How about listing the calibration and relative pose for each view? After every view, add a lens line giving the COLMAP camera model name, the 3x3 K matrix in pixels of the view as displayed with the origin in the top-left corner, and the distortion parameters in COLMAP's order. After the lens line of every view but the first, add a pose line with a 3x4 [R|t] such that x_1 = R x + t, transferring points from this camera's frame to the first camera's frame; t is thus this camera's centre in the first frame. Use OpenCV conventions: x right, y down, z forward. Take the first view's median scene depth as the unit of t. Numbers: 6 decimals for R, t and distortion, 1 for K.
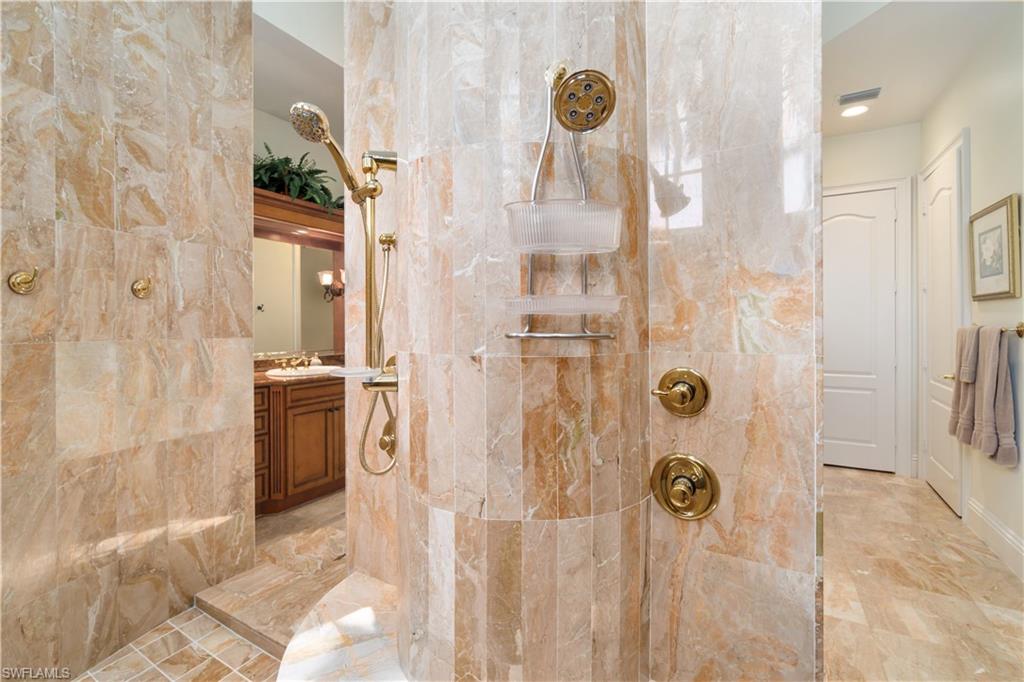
lens RADIAL K [[445.3, 0, 508.9], [0, 445.3, 331.2], [0, 0, 1]] dist [-0.006374, 0.001603]
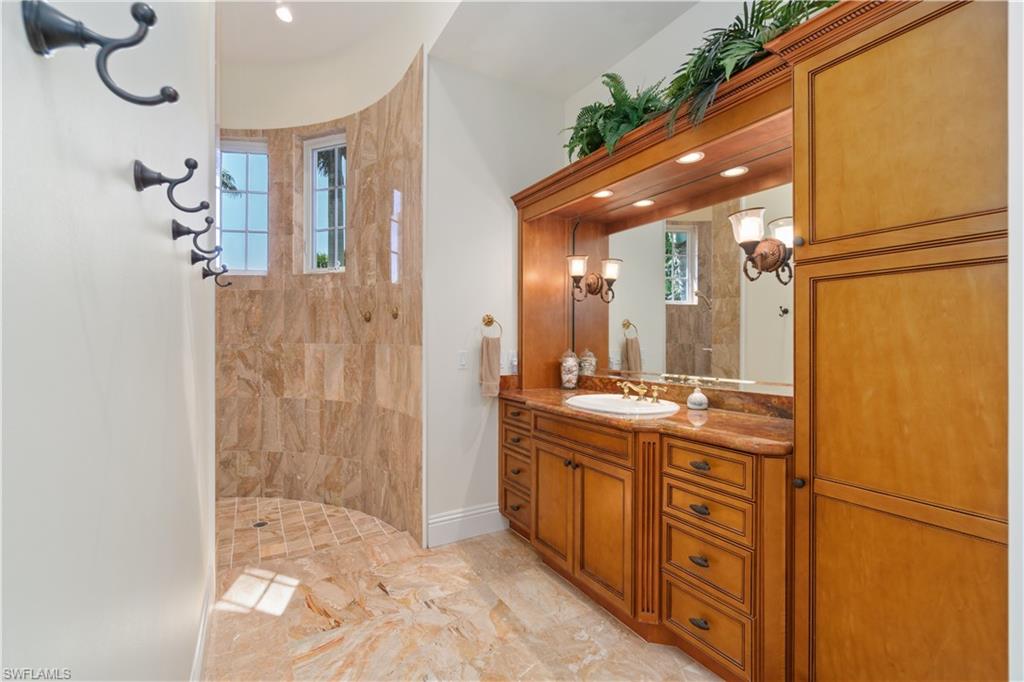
lens RADIAL K [[445.3, 0, 508.7], [0, 445.3, 340.0], [0, 0, 1]] dist [-0.006374, 0.001603]
pose [[-0.506828, 0.003064, -0.862042, 0.289084], [-0.007624, 0.999939, 0.008036, -0.012160], [0.862014, 0.010645, -0.506773, 1.751741]]
